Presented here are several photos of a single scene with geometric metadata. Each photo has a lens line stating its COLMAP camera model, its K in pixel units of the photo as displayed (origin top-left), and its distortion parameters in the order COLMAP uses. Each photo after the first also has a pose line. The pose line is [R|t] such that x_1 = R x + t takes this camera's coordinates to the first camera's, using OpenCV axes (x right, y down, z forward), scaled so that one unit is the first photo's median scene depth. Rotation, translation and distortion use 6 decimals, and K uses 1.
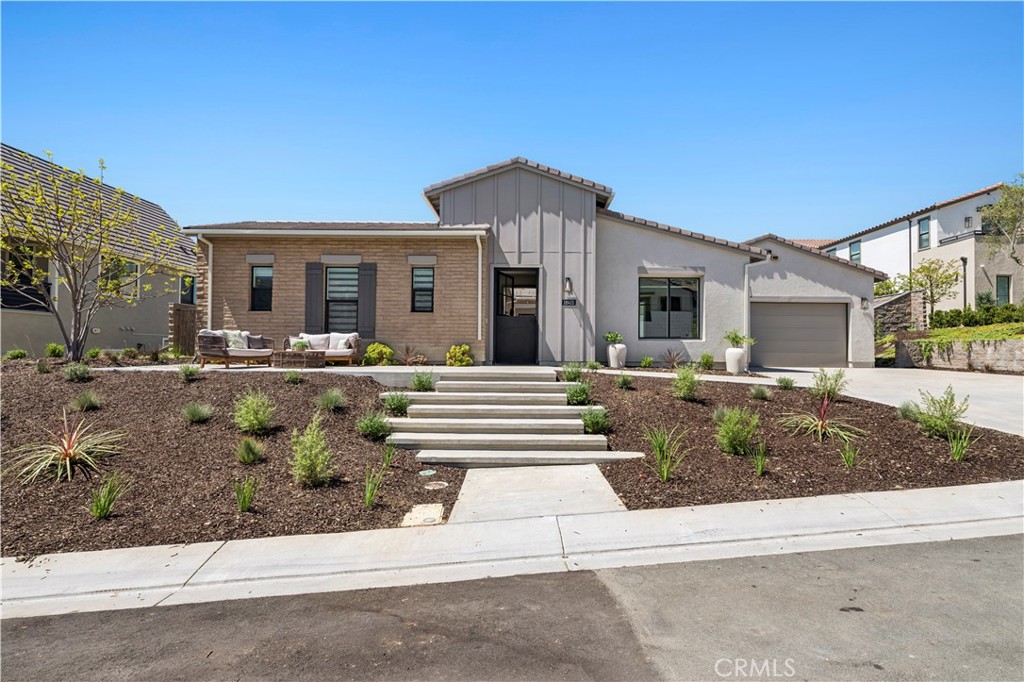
lens RADIAL K [[469.8, 0, 514.5], [0, 469.8, 346.6], [0, 0, 1]] dist [0.000044, 0.000129]
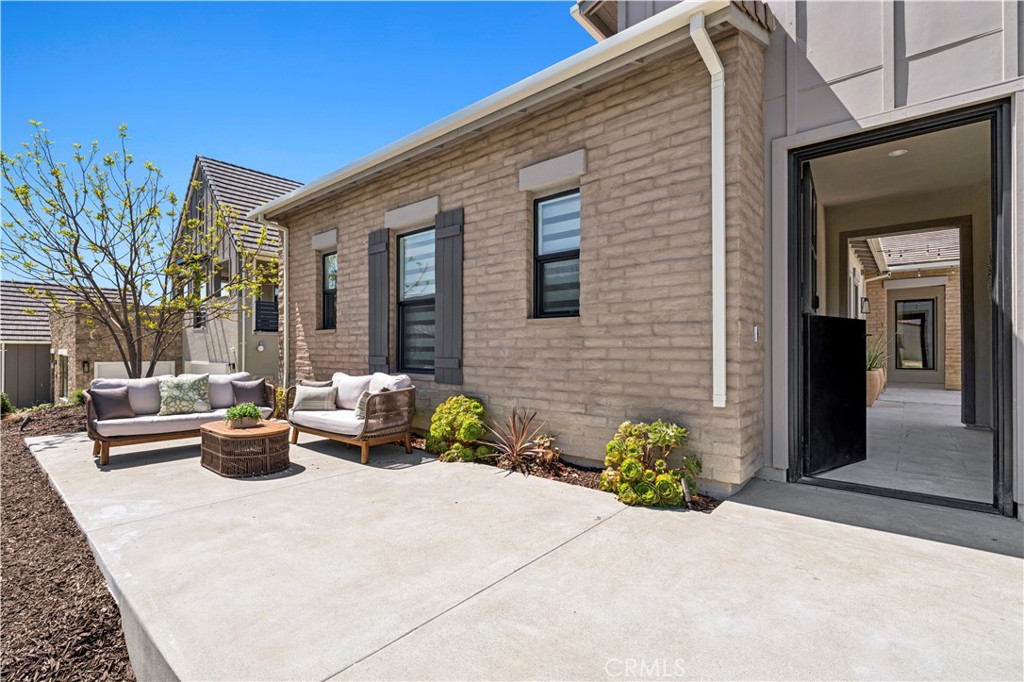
lens RADIAL K [[469.8, 0, 513.8], [0, 469.8, 346.5], [0, 0, 1]] dist [0.000044, 0.000129]
pose [[0.779463, -0.013549, -0.626302, 0.005532], [0.017791, 0.999842, 0.000511, -0.051004], [0.626196, -0.011541, 0.779580, 0.696653]]
